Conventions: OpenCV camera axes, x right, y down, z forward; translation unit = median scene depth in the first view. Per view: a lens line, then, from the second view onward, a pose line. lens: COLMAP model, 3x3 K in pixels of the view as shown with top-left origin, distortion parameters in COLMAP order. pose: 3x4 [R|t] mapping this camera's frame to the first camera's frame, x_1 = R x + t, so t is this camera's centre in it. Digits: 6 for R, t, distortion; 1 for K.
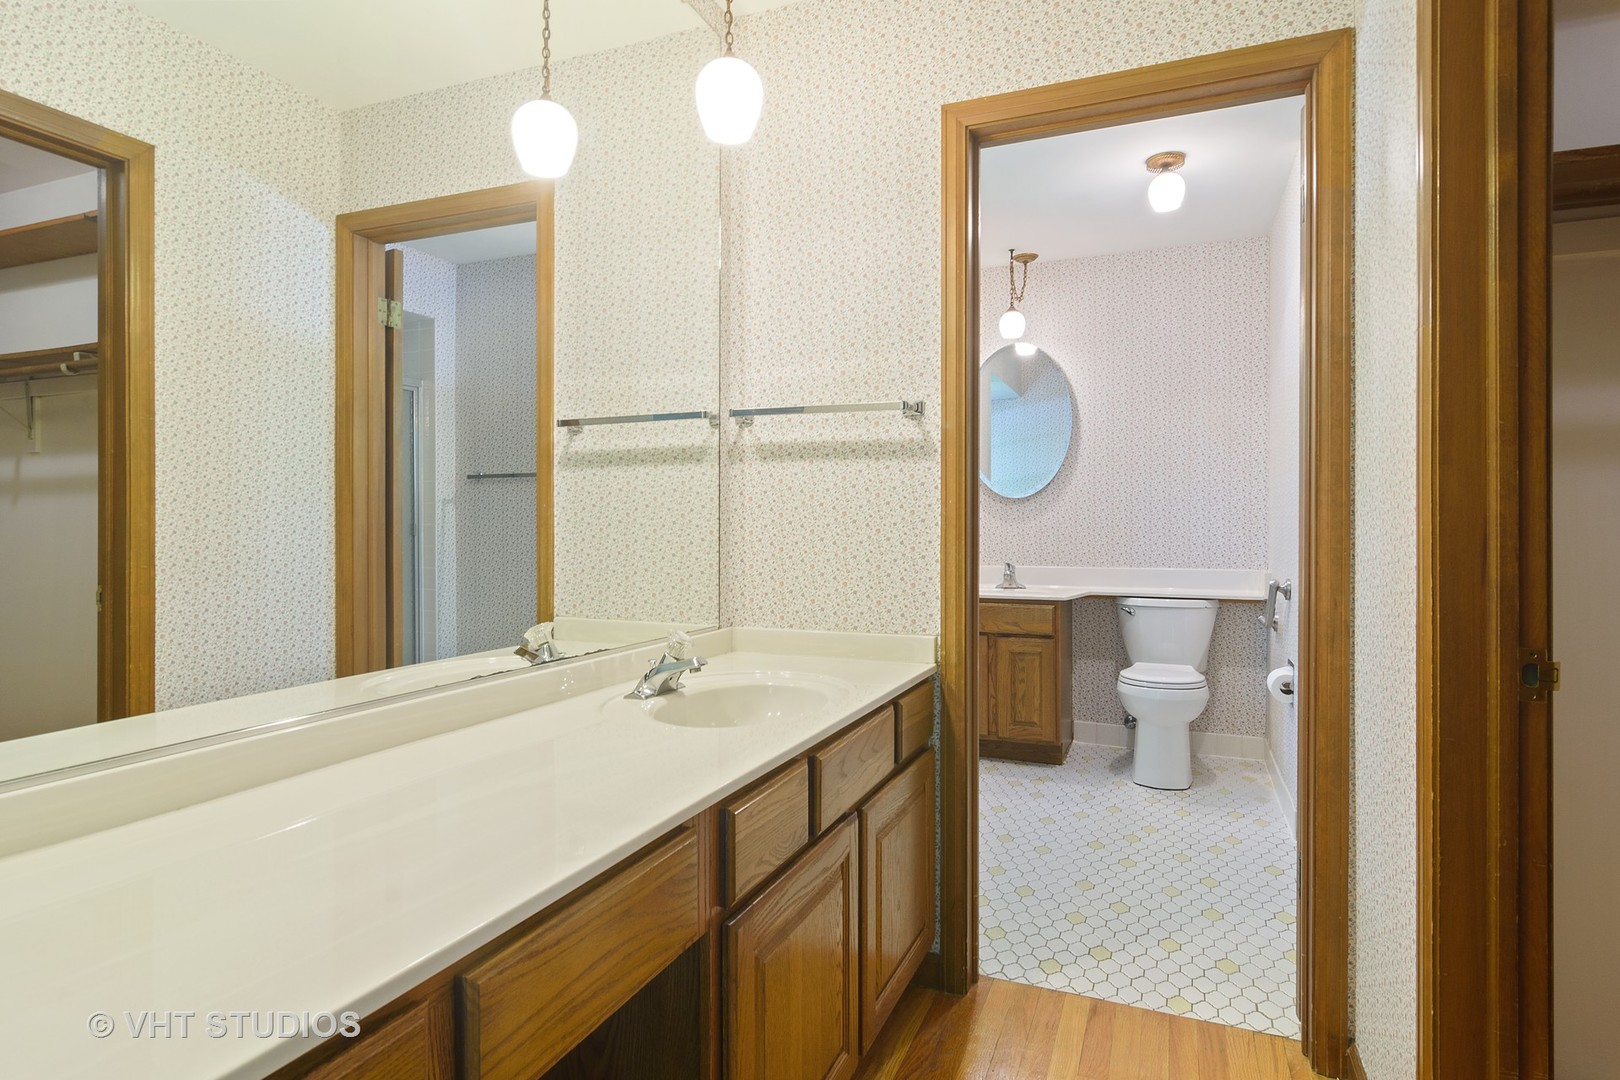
lens RADIAL K [[878.0, 0, 812.3], [0, 878.0, 532.5], [0, 0, 1]] dist [-0.003068, 0.000342]
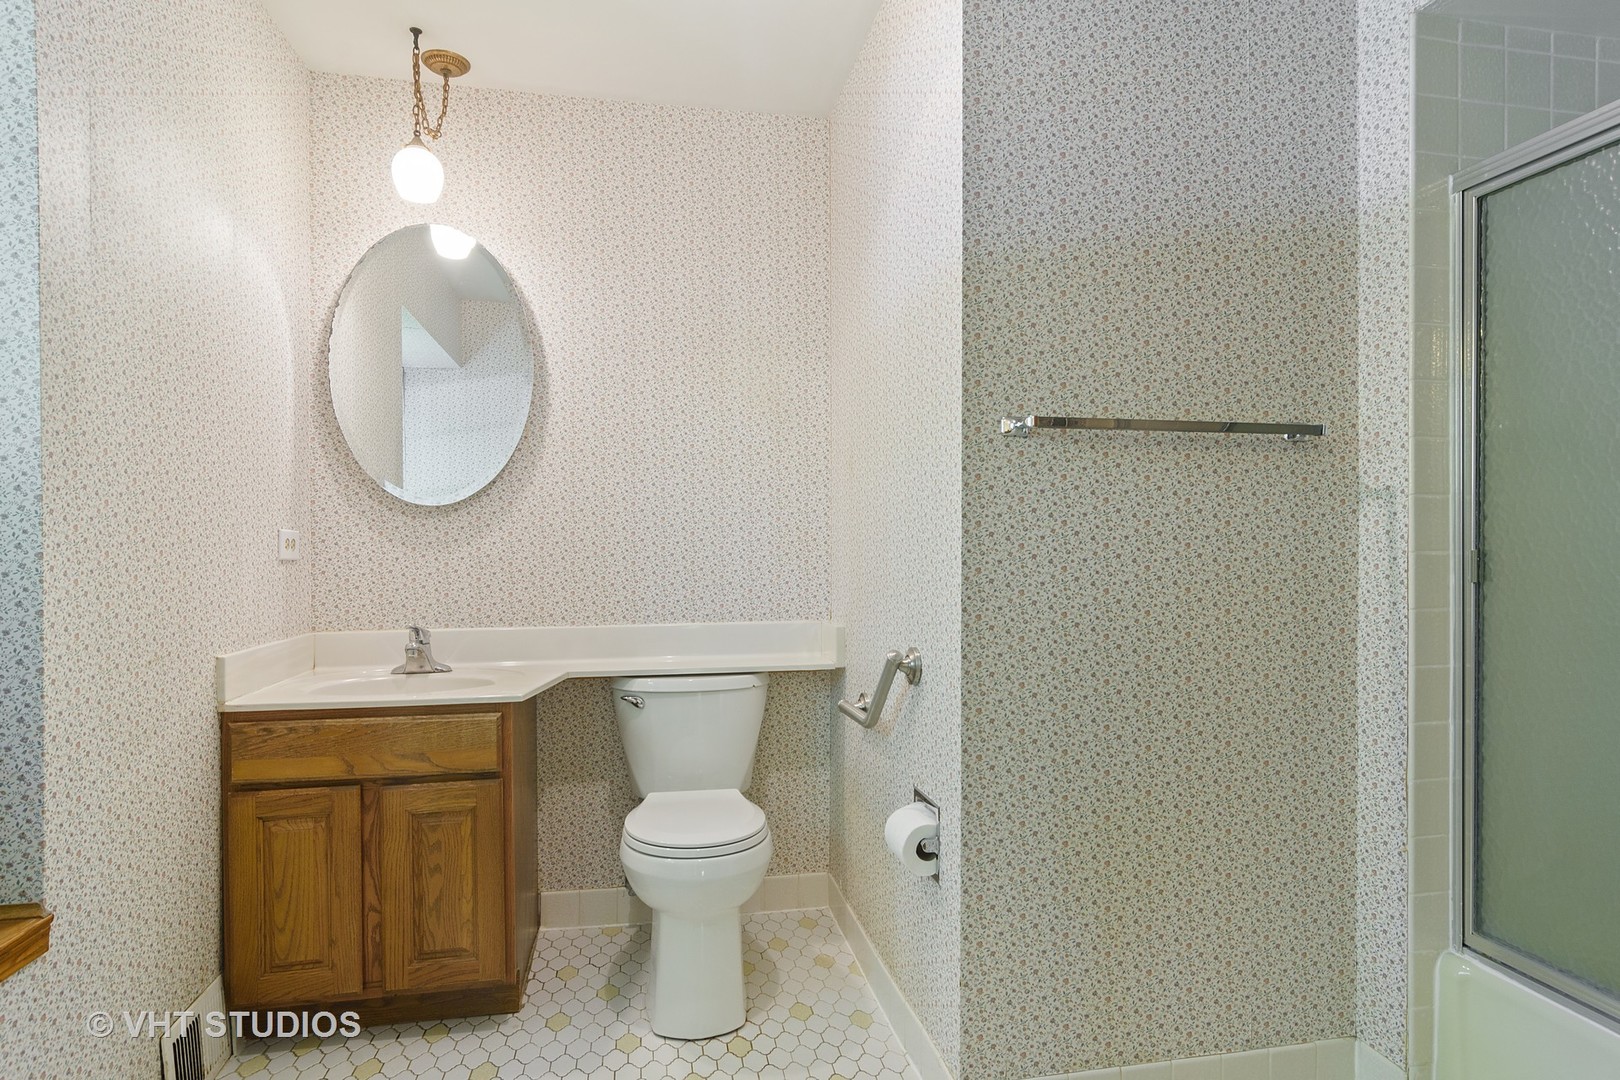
lens RADIAL K [[878.0, 0, 811.0], [0, 878.0, 548.5], [0, 0, 1]] dist [-0.003068, 0.000342]
pose [[0.830819, -0.003297, 0.556533, 0.139240], [0.008712, 0.999937, -0.007083, -0.007278], [-0.556474, 0.010733, 0.830795, 0.465511]]
